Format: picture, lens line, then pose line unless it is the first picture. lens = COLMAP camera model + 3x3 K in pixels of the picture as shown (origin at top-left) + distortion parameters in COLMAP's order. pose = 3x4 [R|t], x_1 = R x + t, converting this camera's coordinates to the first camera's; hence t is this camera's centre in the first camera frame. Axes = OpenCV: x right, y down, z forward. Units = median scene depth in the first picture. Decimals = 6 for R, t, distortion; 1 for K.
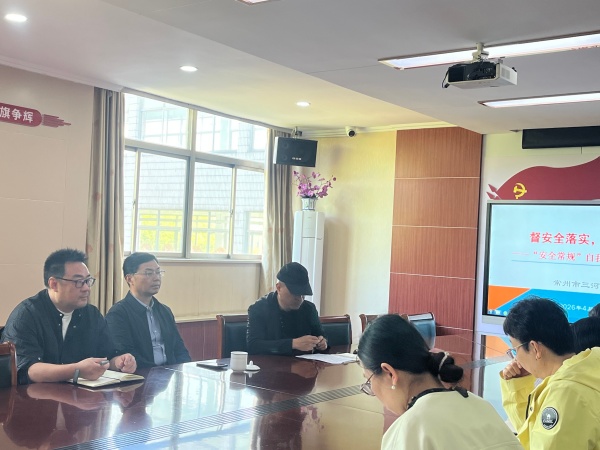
lens RADIAL K [[748.3, 0, 298.7], [0, 748.3, 224.3], [0, 0, 1]] dist [0.080967, 0.000000]
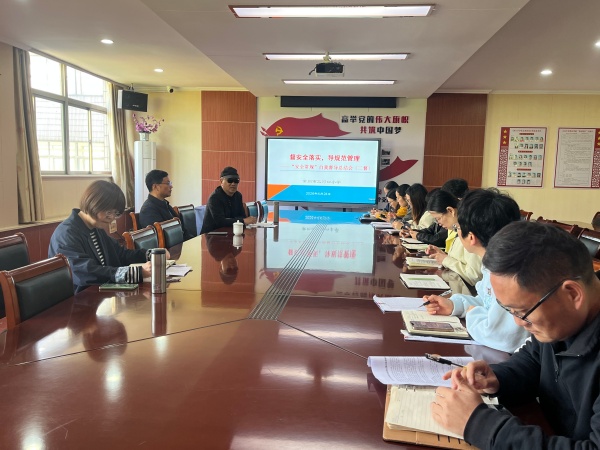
lens RADIAL K [[468.8, 0, 306.2], [0, 468.8, 226.2], [0, 0, 1]] dist [0.006298, -0.008779]
pose [[0.848717, -0.088898, 0.521322, -0.239824], [0.002613, 0.986463, 0.163962, -0.003220], [-0.528841, -0.137795, 0.837460, 0.000943]]
